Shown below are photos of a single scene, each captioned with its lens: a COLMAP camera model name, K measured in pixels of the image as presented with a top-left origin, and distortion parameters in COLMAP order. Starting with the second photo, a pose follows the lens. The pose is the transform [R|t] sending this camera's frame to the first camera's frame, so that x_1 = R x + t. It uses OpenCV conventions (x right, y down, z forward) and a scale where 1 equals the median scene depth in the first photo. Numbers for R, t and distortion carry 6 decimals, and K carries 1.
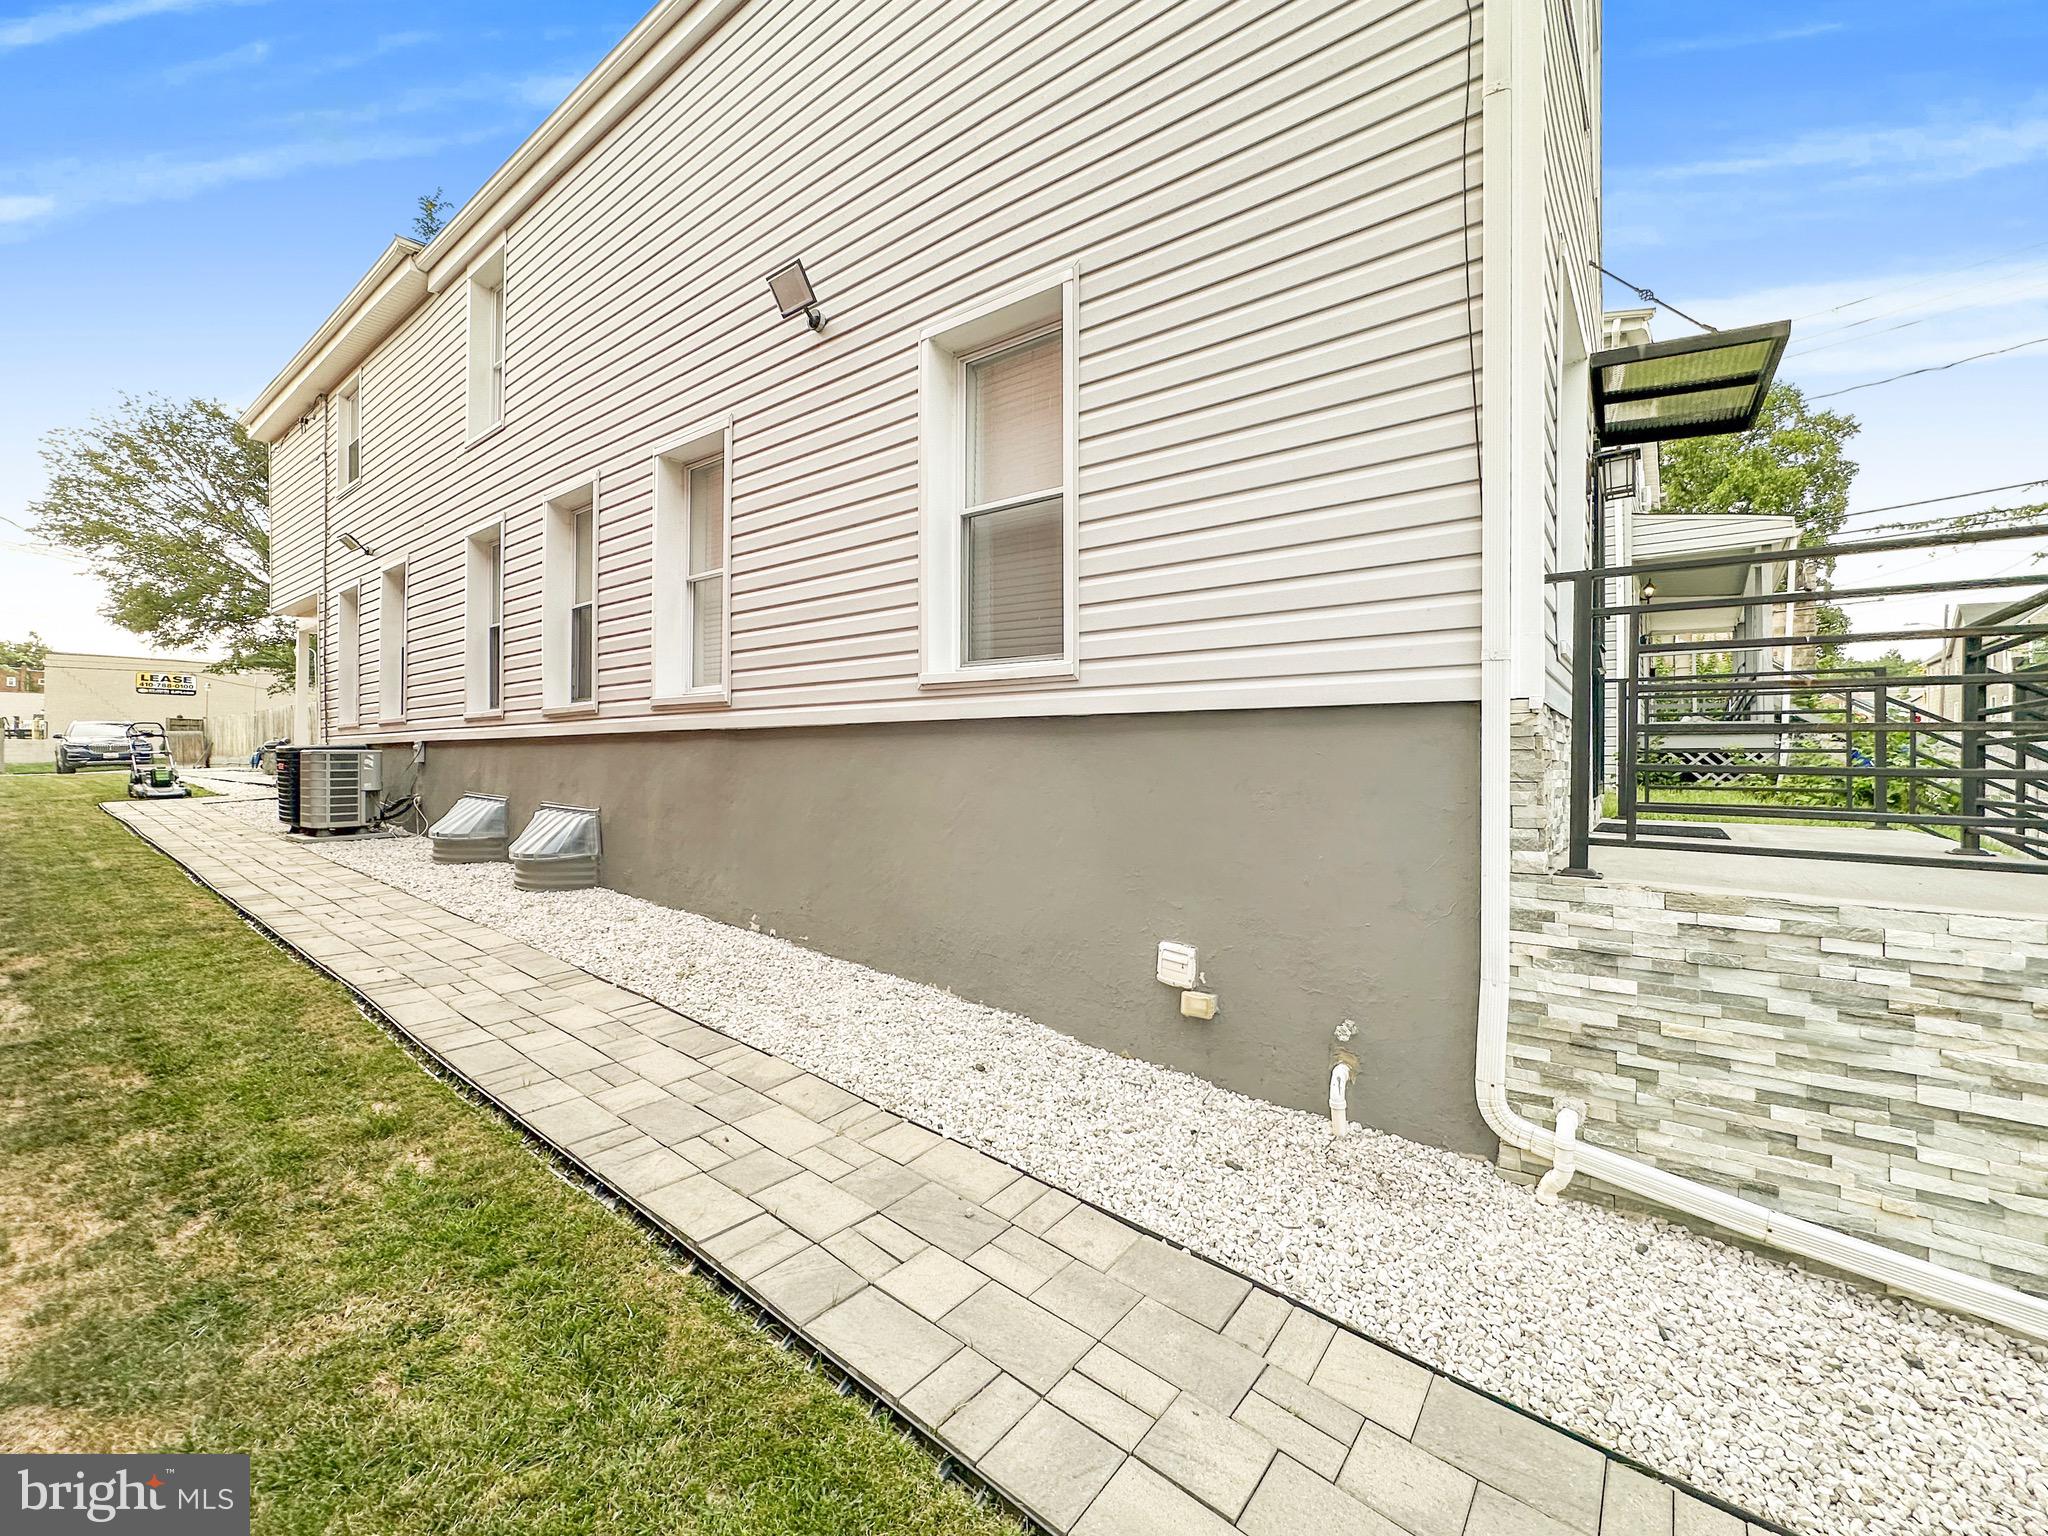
lens RADIAL K [[827.5, 0, 1036.3], [0, 827.5, 753.7], [0, 0, 1]] dist [-0.001075, 0.000498]
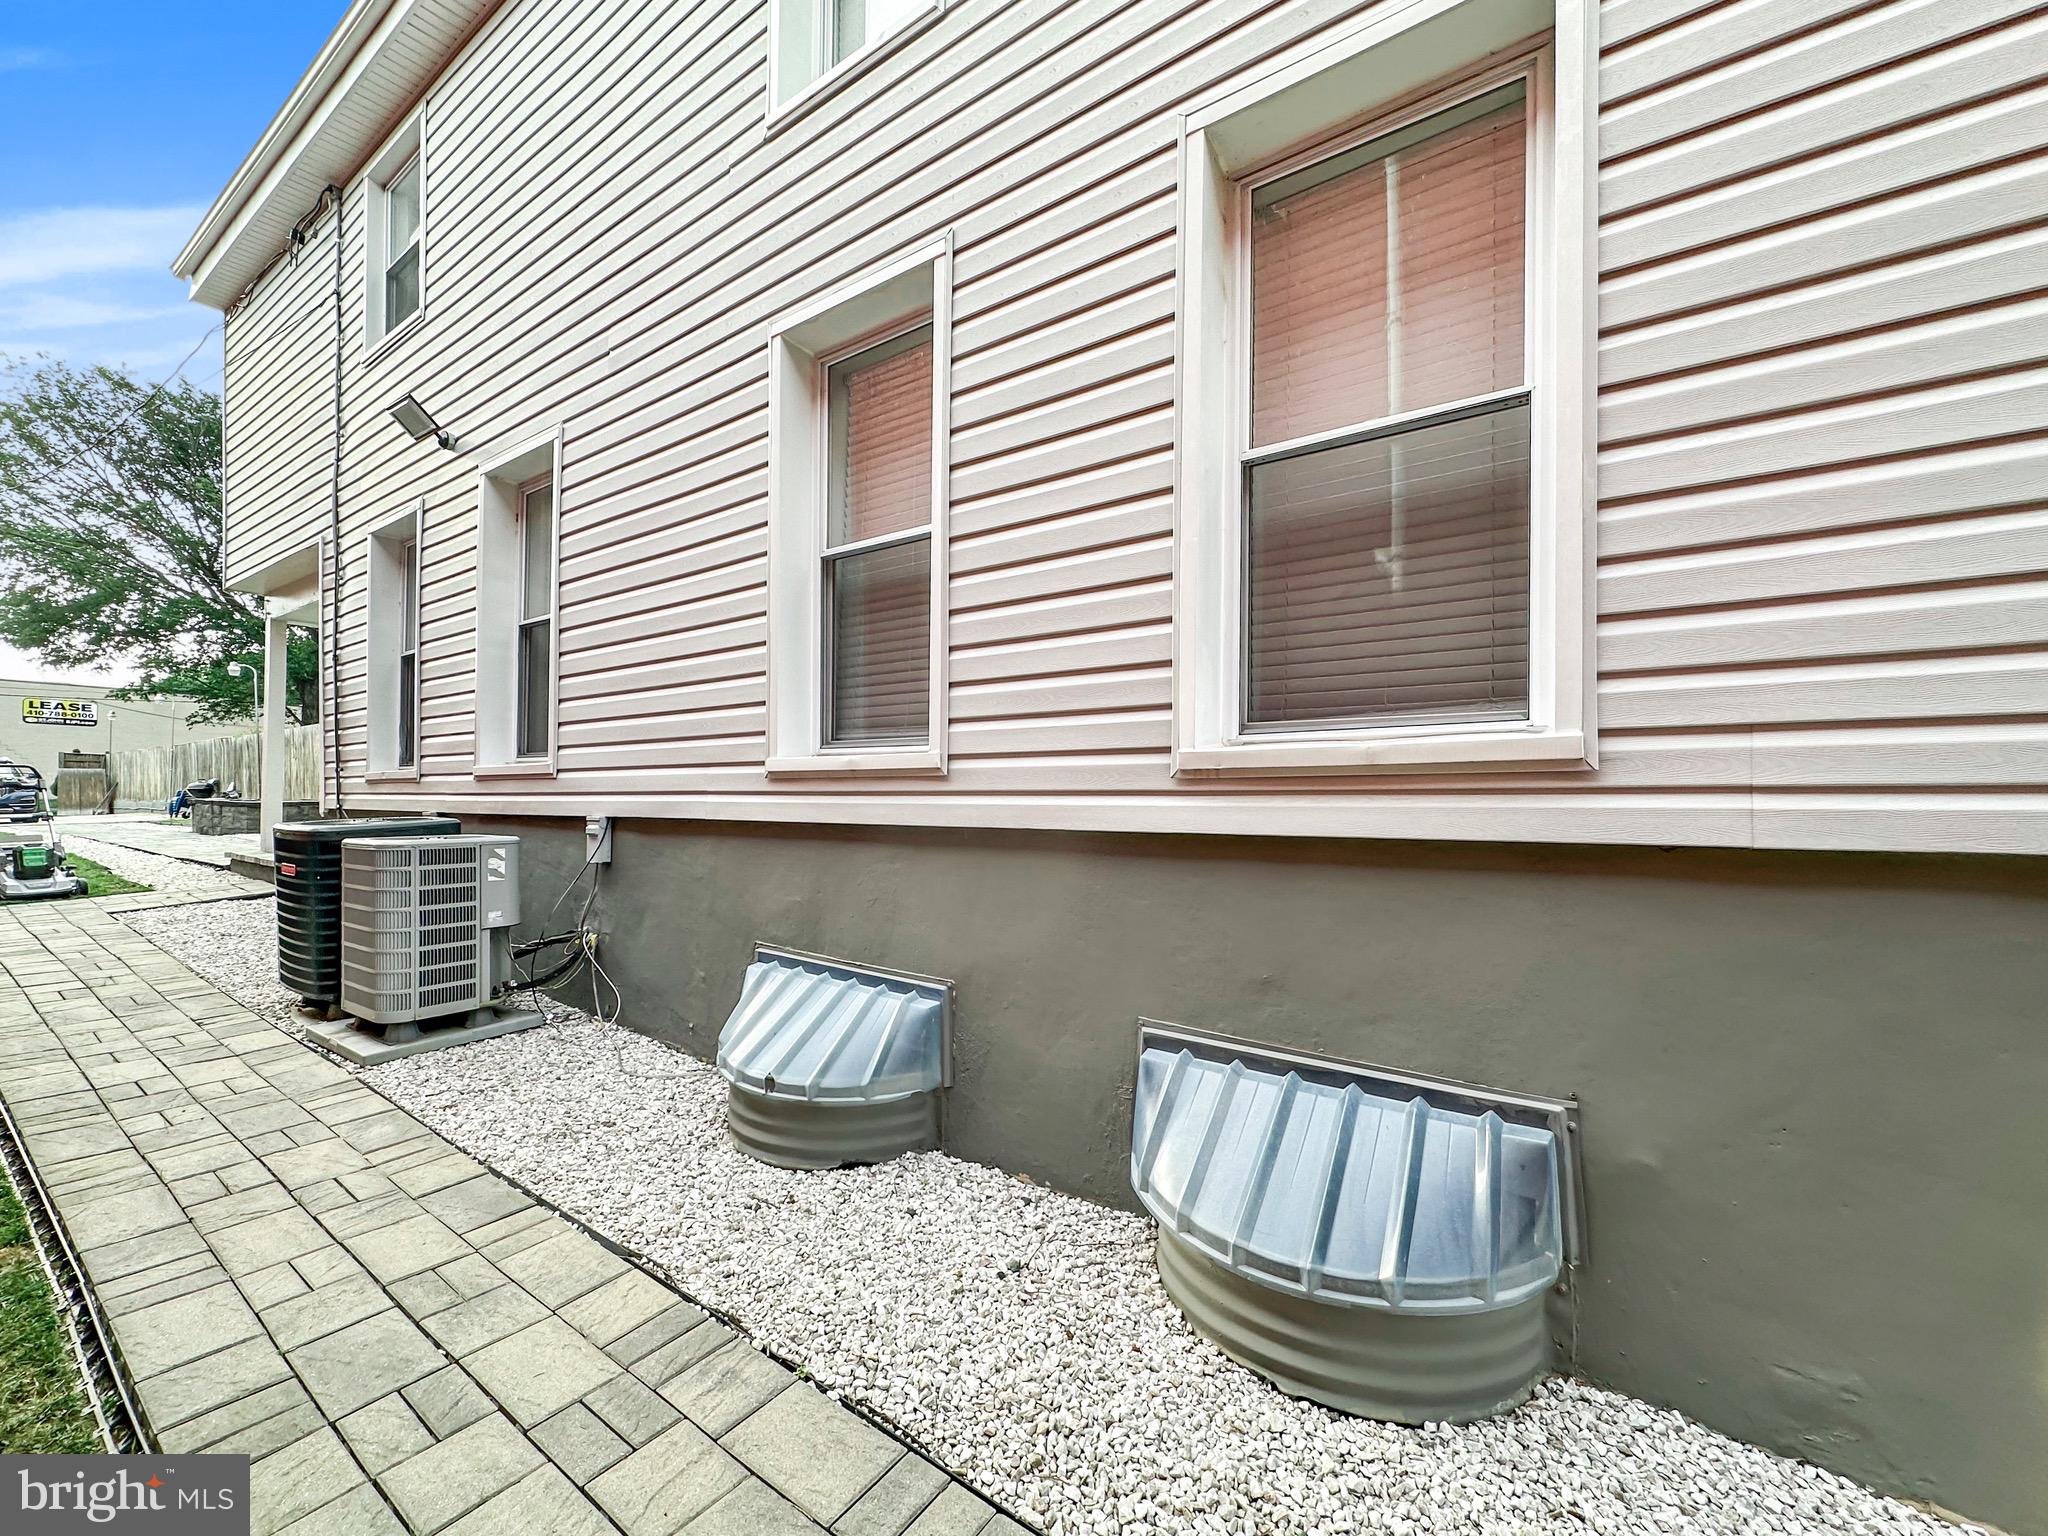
lens RADIAL K [[827.5, 0, 1013.4], [0, 827.5, 783.0], [0, 0, 1]] dist [-0.001075, 0.000498]
pose [[0.999053, -0.001111, 0.043501, -0.150048], [0.001316, 0.999988, -0.004676, -0.008740], [-0.043495, 0.004729, 0.999042, 0.147697]]
